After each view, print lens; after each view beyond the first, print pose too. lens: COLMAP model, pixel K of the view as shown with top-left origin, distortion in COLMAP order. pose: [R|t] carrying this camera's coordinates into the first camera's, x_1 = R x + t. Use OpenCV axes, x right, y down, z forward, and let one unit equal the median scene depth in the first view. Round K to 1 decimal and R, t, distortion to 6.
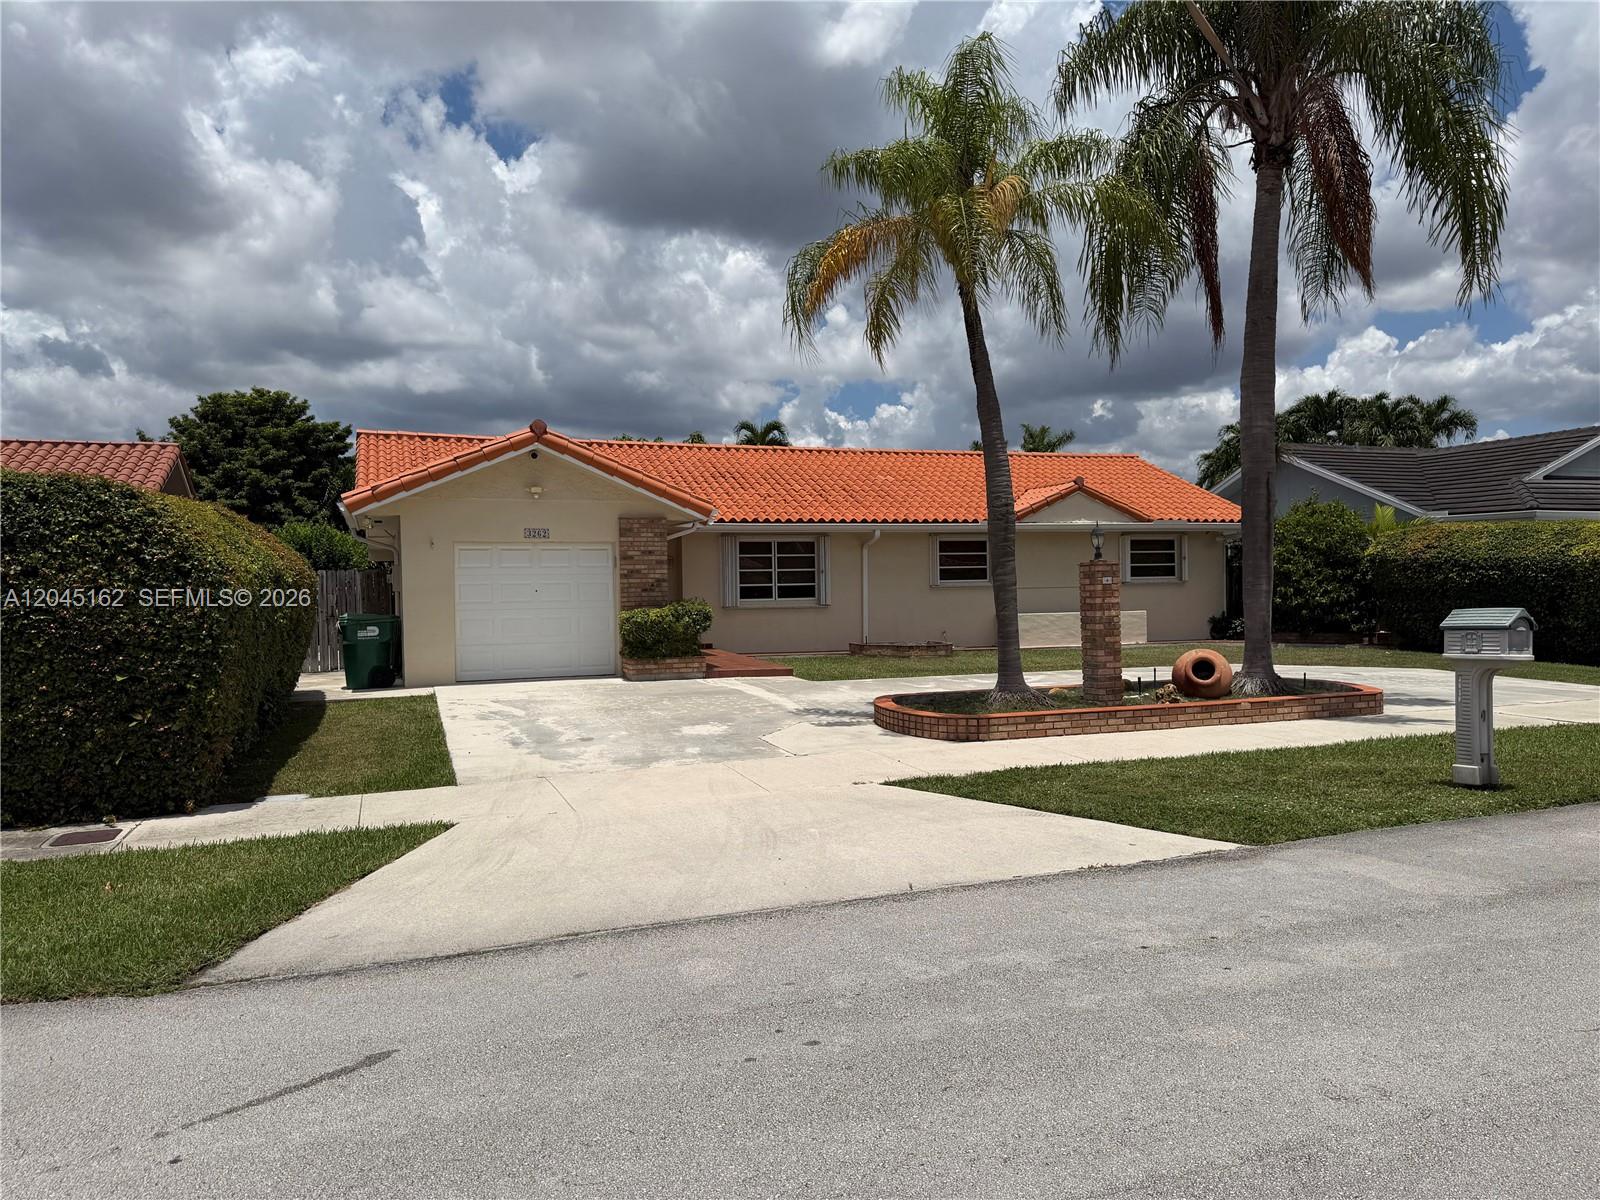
lens RADIAL K [[1107.1, 0, 800.0], [0, 1107.1, 600.0], [0, 0, 1]] dist [0.101951, -0.144054]
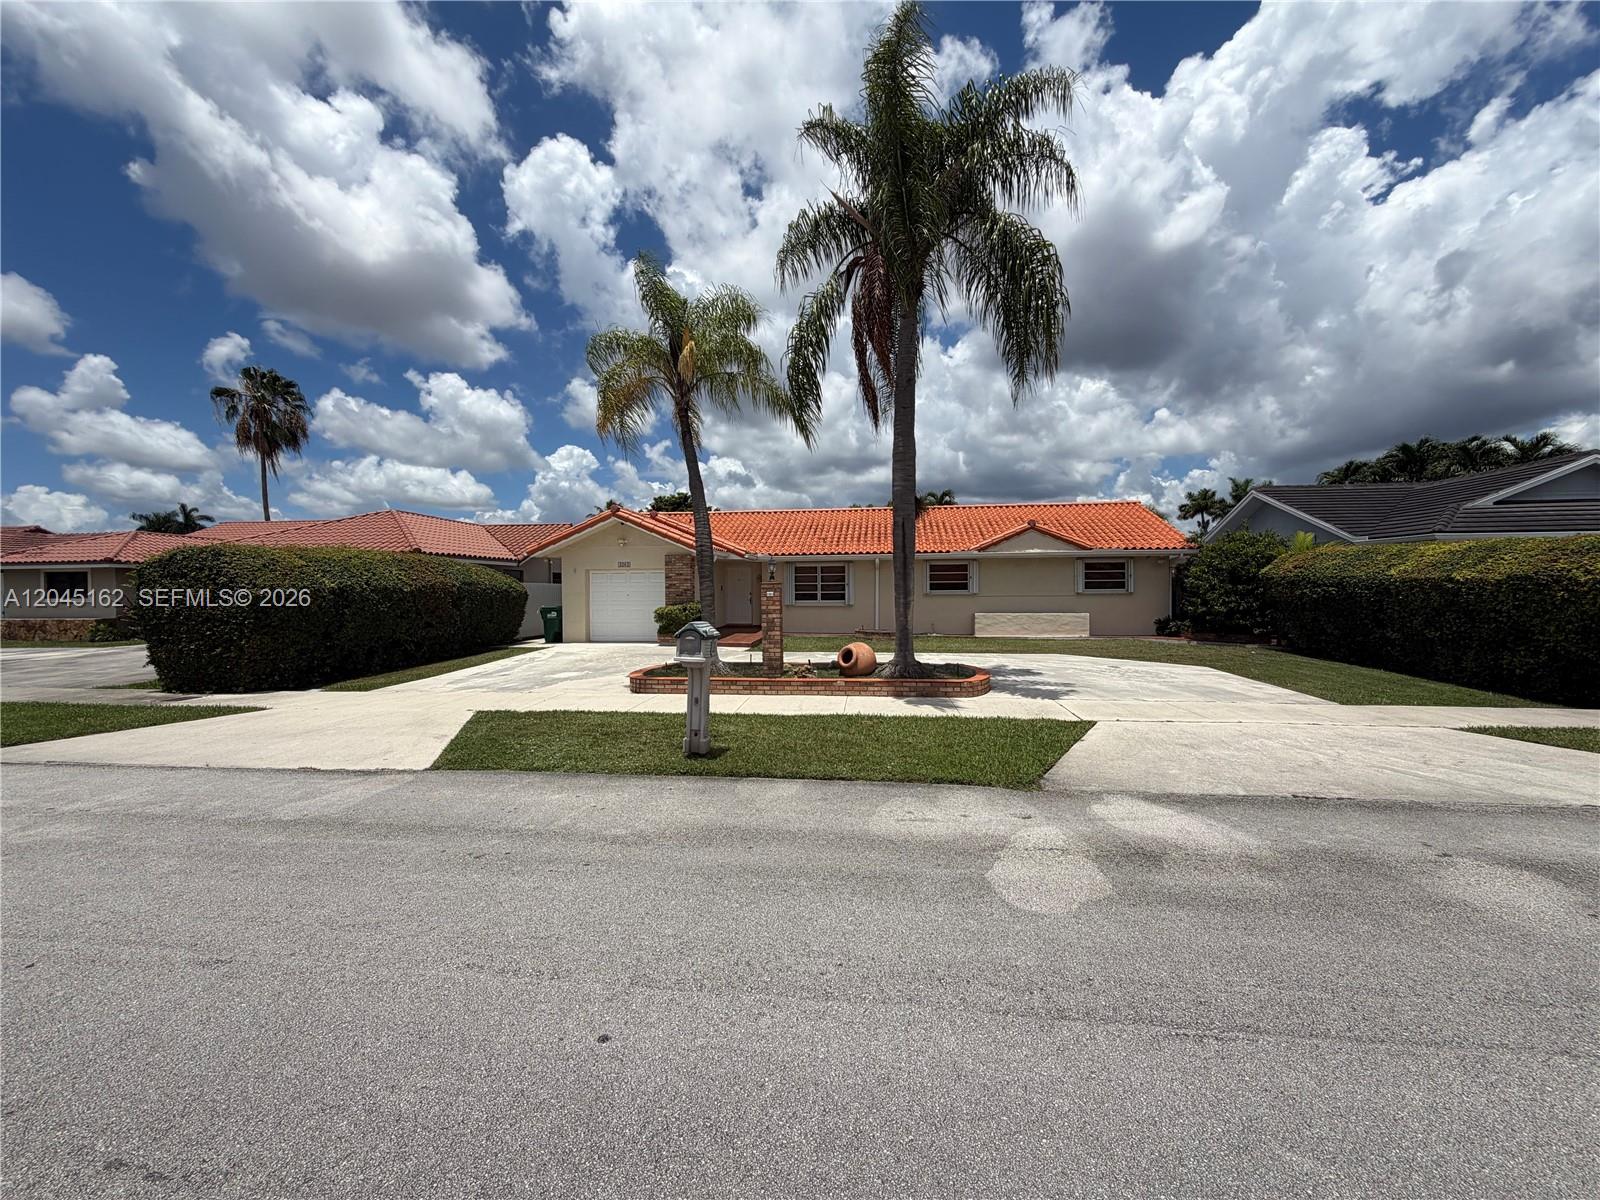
lens RADIAL K [[633.3, 0, 800.0], [0, 633.3, 600.0], [0, 0, 1]] dist [0.001030, 0.000087]
pose [[0.886894, 0.016181, -0.461689, 0.387058], [-0.013696, 0.999868, 0.008733, -0.010004], [0.461770, -0.001422, 0.886999, 0.139233]]
